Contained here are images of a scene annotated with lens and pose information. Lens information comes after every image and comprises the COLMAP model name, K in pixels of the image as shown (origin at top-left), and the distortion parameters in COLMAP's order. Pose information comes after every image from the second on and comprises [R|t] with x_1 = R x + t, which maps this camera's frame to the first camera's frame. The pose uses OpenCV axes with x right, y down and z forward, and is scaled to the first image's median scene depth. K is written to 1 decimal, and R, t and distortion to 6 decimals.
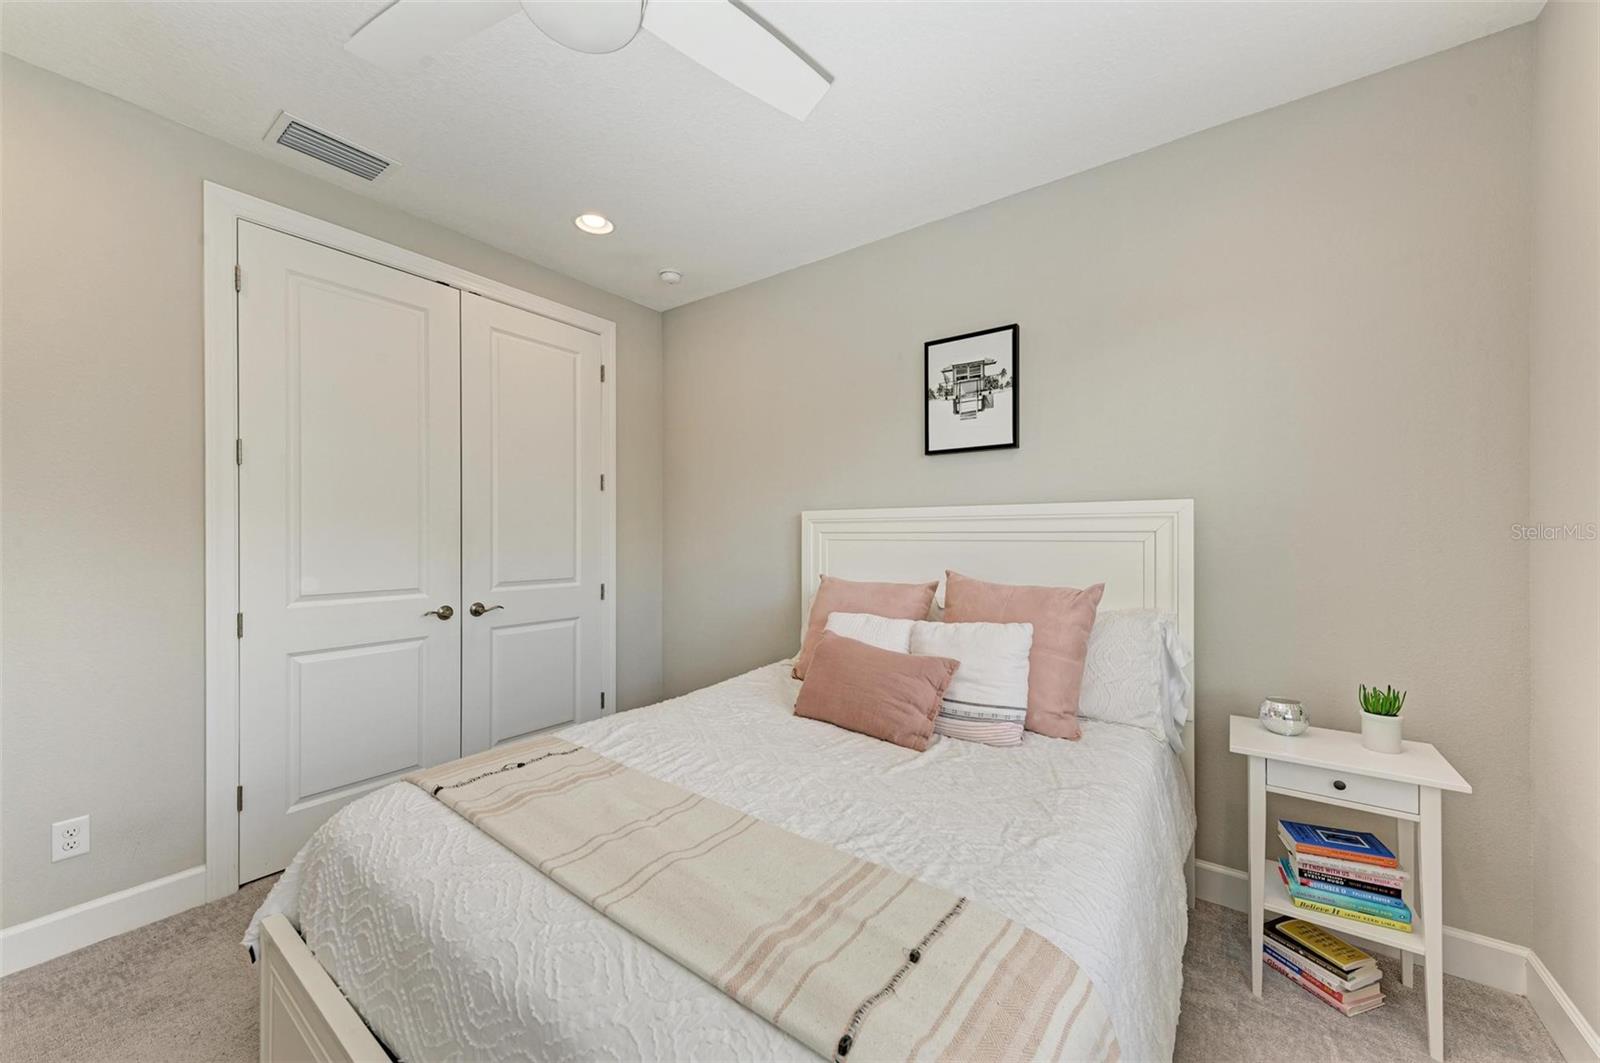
lens RADIAL K [[570.2, 0, 795.6], [0, 570.2, 536.9], [0, 0, 1]] dist [0.009673, -0.001381]
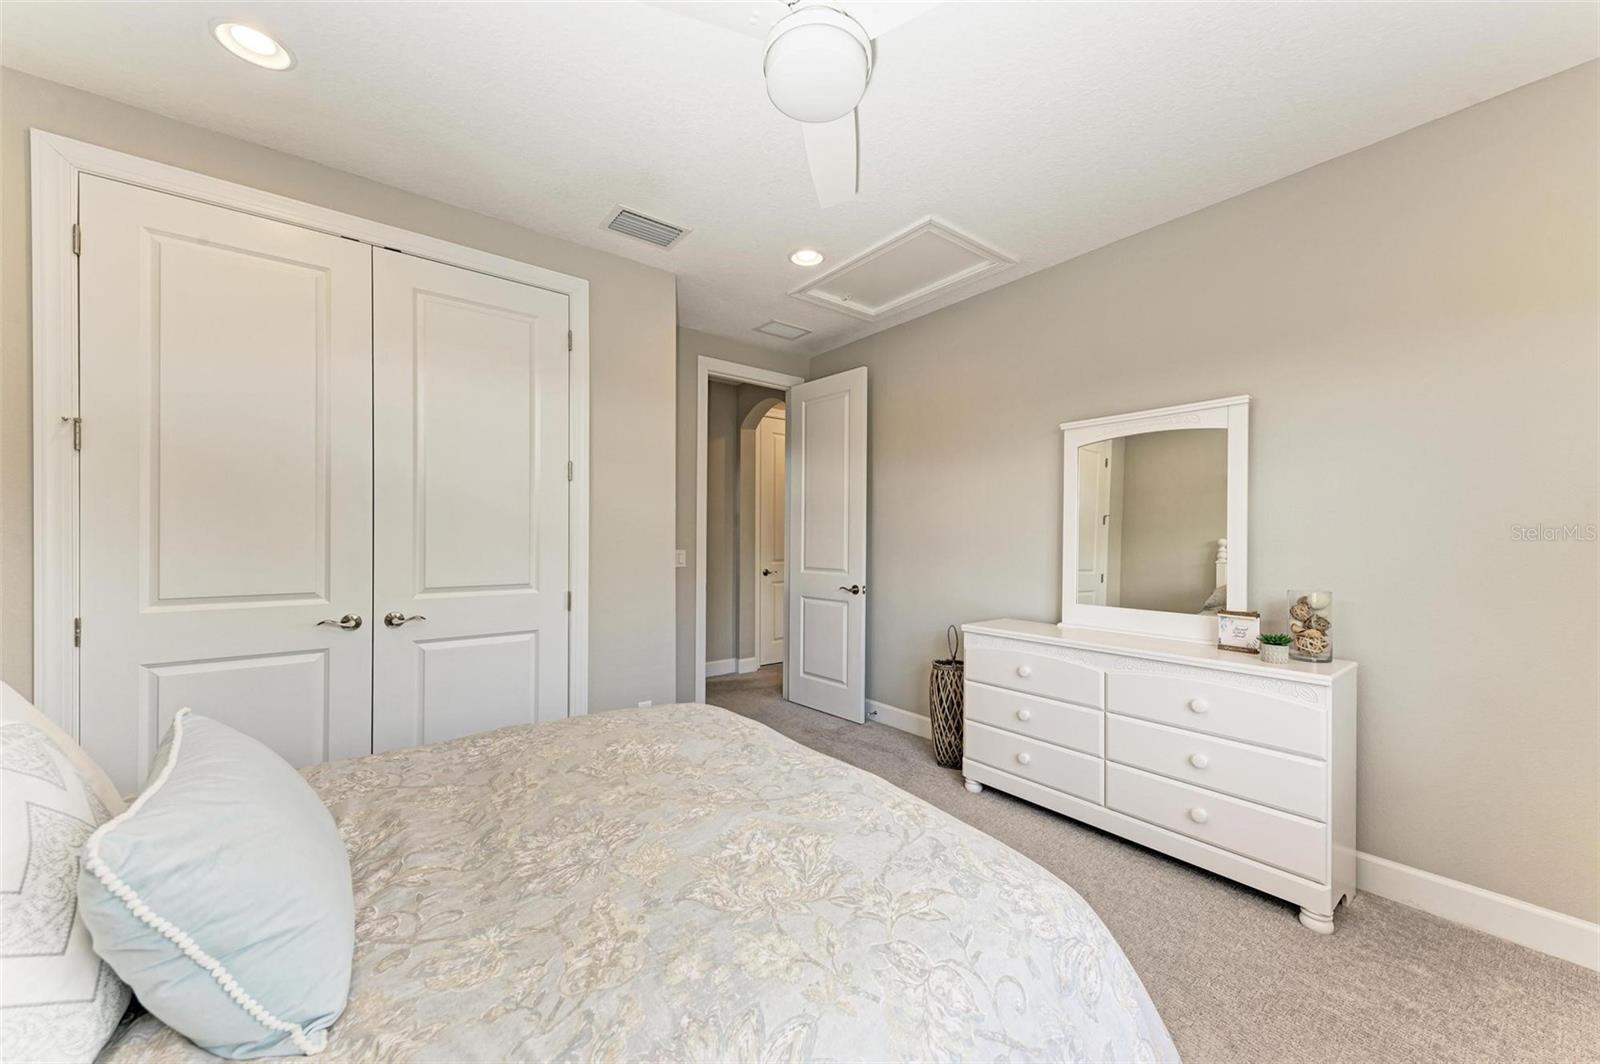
lens RADIAL K [[570.2, 0, 797.8], [0, 570.2, 530.2], [0, 0, 1]] dist [0.009673, -0.001381]
pose [[0.960428, 0.007157, -0.278438, 0.264647], [-0.010940, 0.999868, -0.012035, -0.001969], [0.278315, 0.014605, 0.960379, 0.354578]]
